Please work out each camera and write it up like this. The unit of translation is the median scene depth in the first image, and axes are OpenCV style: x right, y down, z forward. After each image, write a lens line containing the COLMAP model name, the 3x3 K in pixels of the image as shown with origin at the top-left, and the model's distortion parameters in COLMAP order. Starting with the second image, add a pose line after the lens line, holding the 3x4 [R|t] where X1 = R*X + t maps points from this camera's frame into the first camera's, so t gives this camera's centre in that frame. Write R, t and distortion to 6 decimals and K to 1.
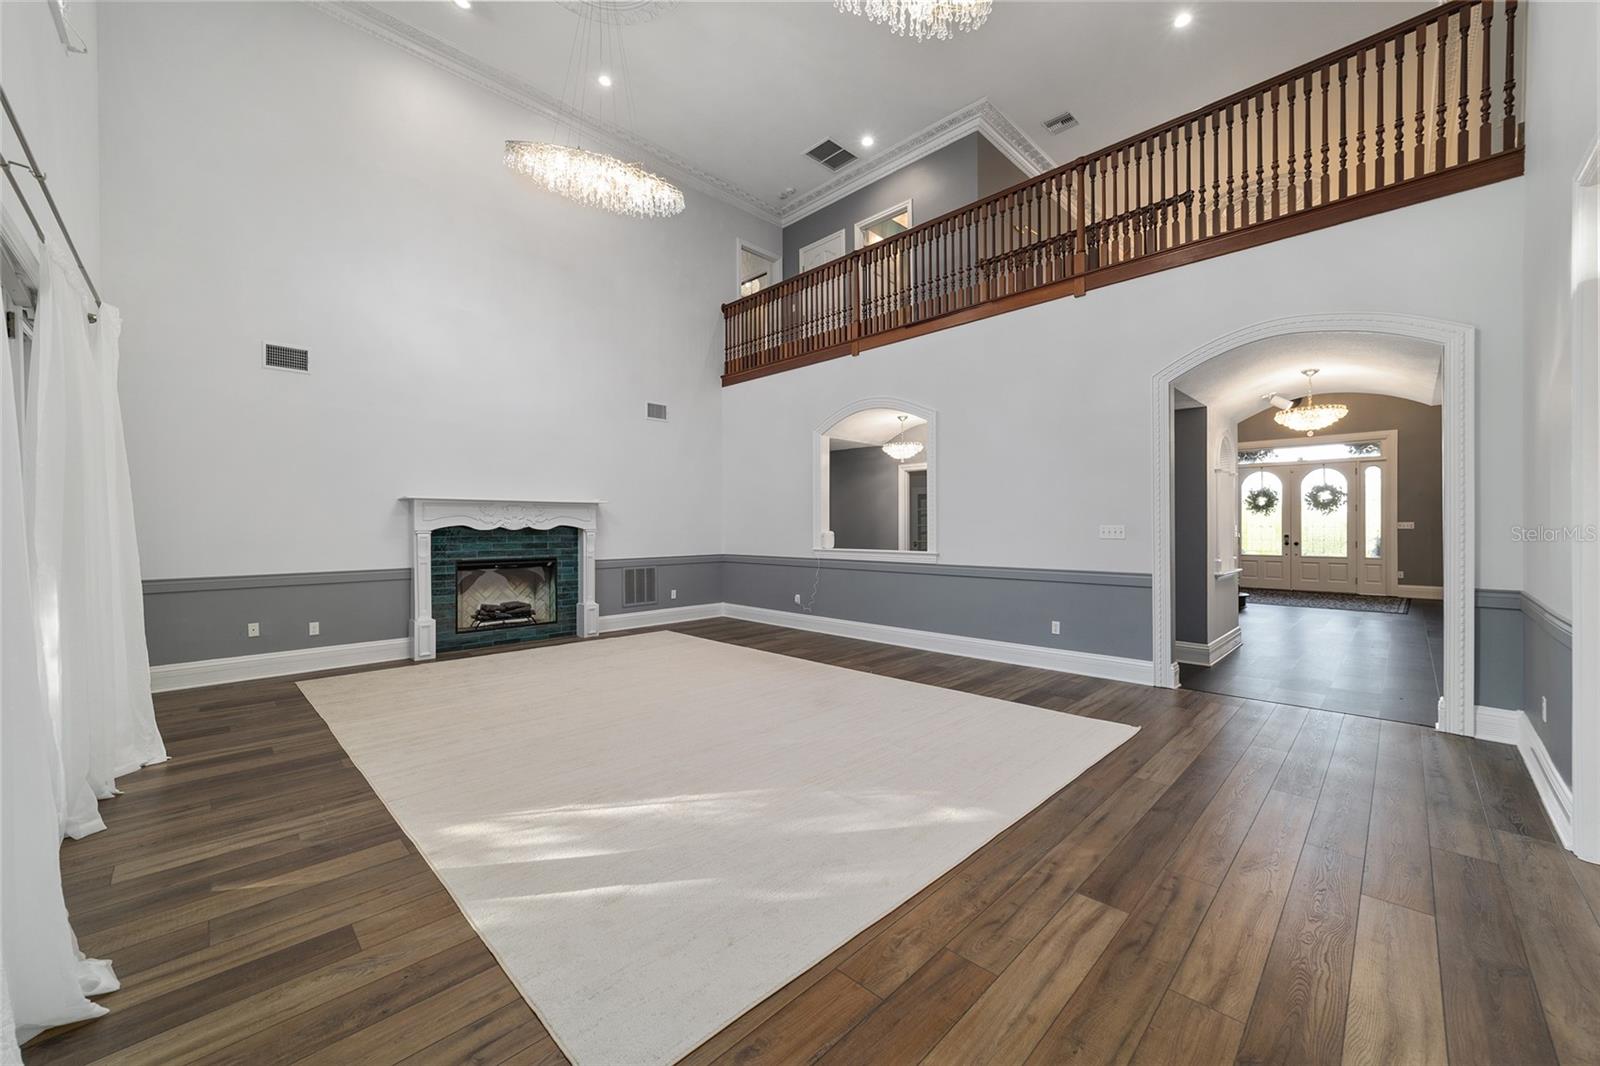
lens RADIAL K [[610.9, 0, 799.8], [0, 610.9, 530.1], [0, 0, 1]] dist [-0.000423, 0.000010]
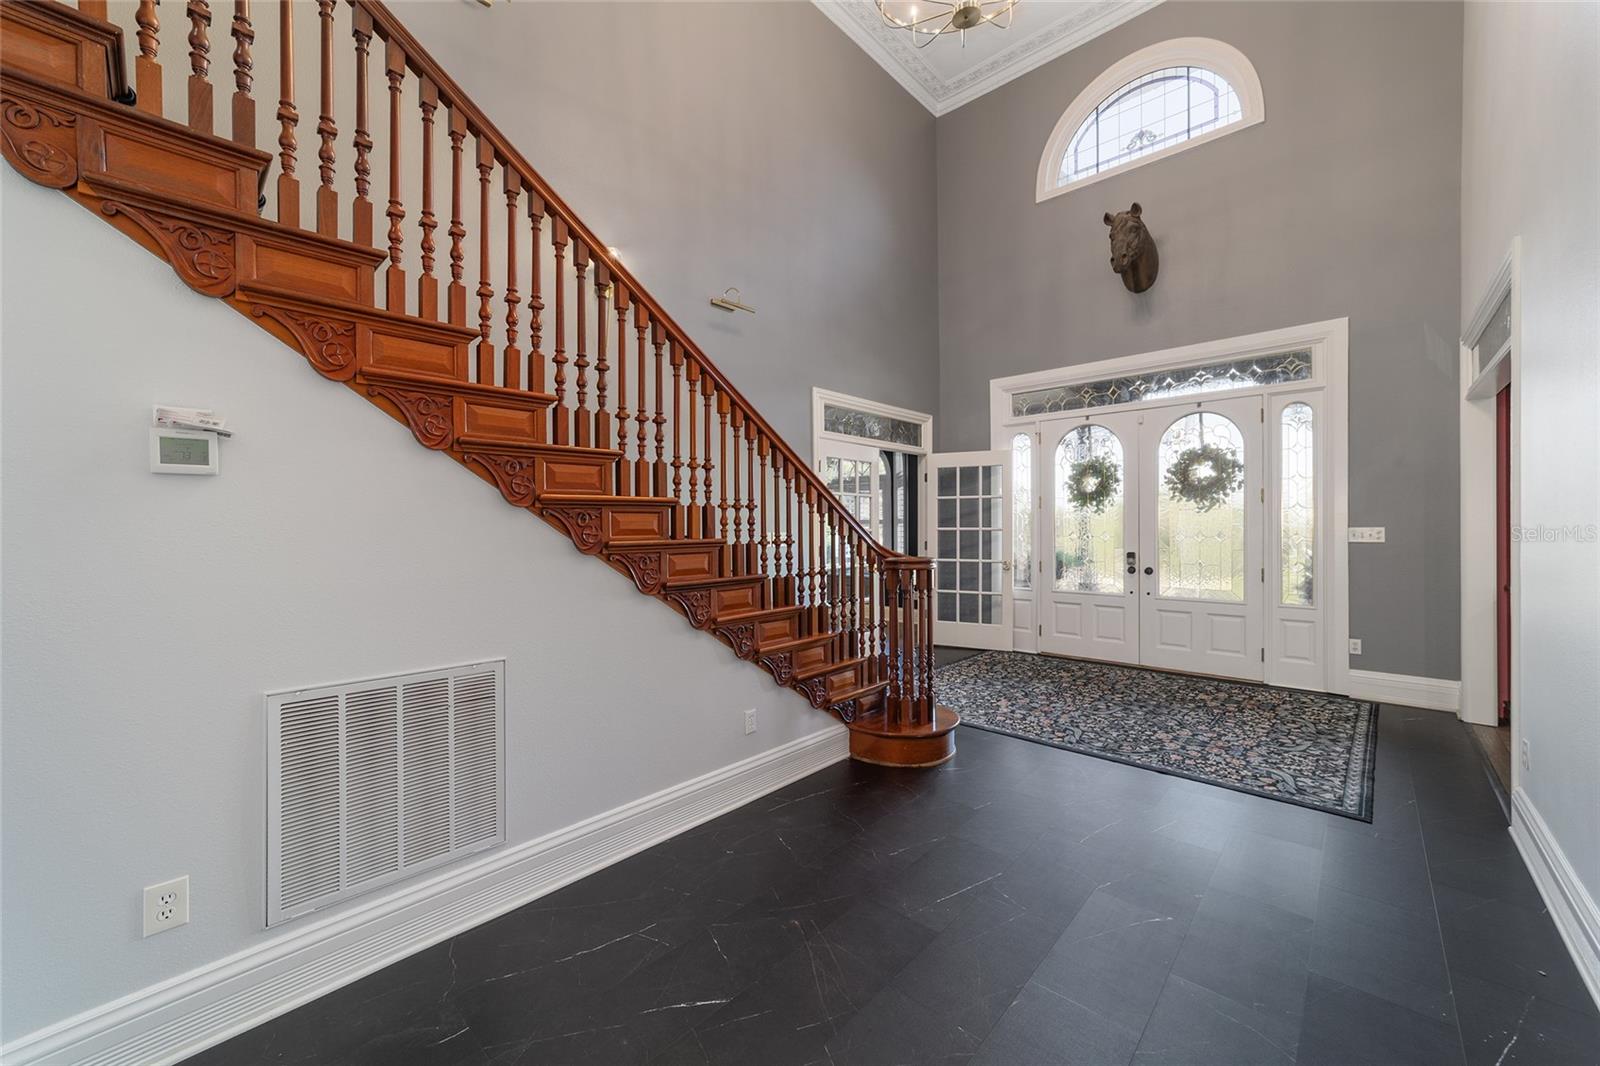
lens RADIAL K [[610.9, 0, 800.4], [0, 610.9, 531.1], [0, 0, 1]] dist [-0.000423, 0.000010]
pose [[0.999361, -0.005052, 0.035396, 0.528783], [0.004899, 0.999978, 0.004434, -0.012813], [-0.035418, -0.004258, 0.999364, 0.534283]]
